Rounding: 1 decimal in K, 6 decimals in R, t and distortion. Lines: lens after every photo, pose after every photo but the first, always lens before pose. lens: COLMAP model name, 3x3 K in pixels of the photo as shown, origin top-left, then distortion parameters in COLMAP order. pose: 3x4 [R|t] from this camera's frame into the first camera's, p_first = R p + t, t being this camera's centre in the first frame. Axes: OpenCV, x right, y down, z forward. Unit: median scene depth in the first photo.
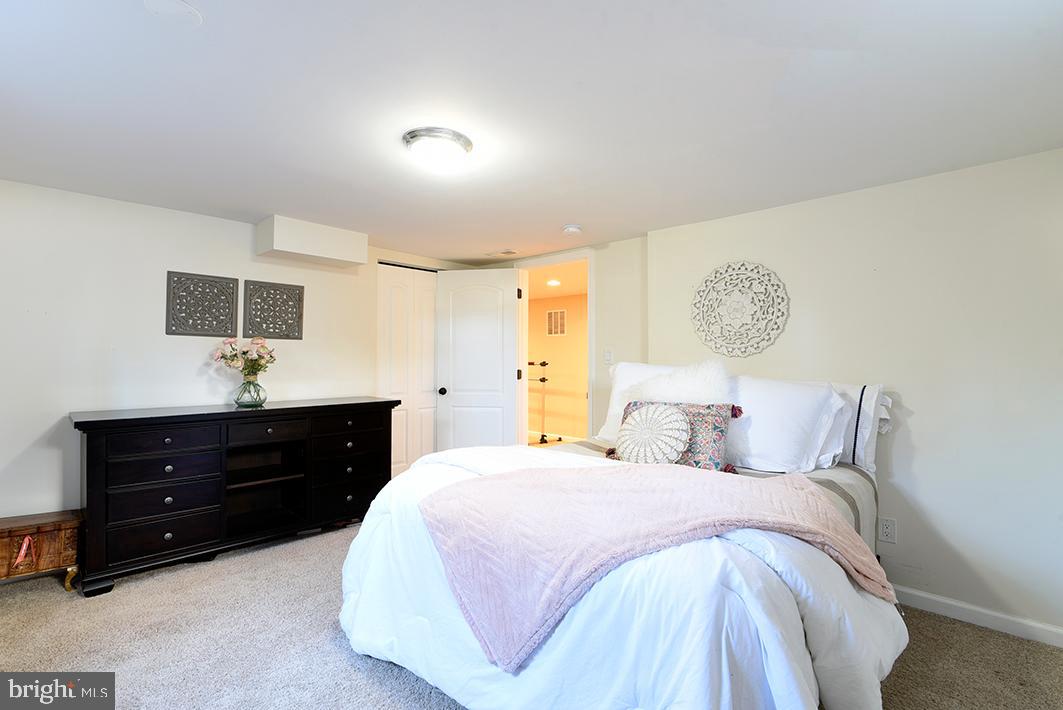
lens RADIAL K [[490.2, 0, 531.5], [0, 490.2, 355.0], [0, 0, 1]] dist [-0.001159, -0.000065]
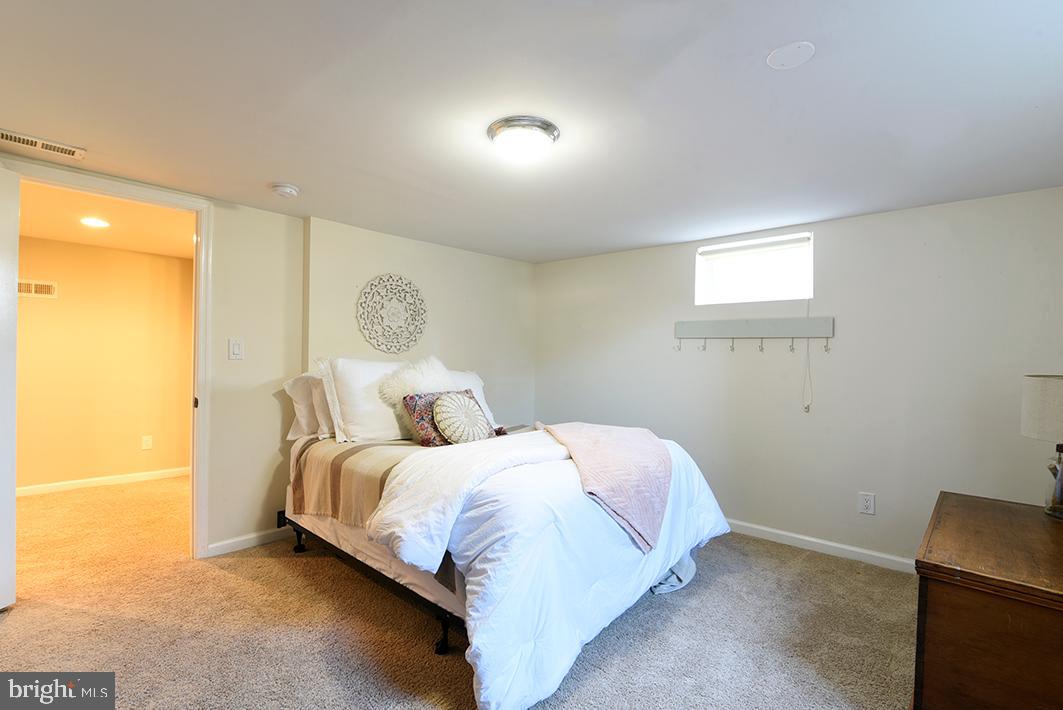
lens RADIAL K [[490.2, 0, 531.5], [0, 490.2, 355.0], [0, 0, 1]] dist [-0.001159, -0.000065]
pose [[-0.025746, -0.003163, 0.999664, -0.801596], [-0.024493, 0.999697, 0.002532, -0.003304], [-0.999368, -0.024420, -0.025815, 0.694319]]
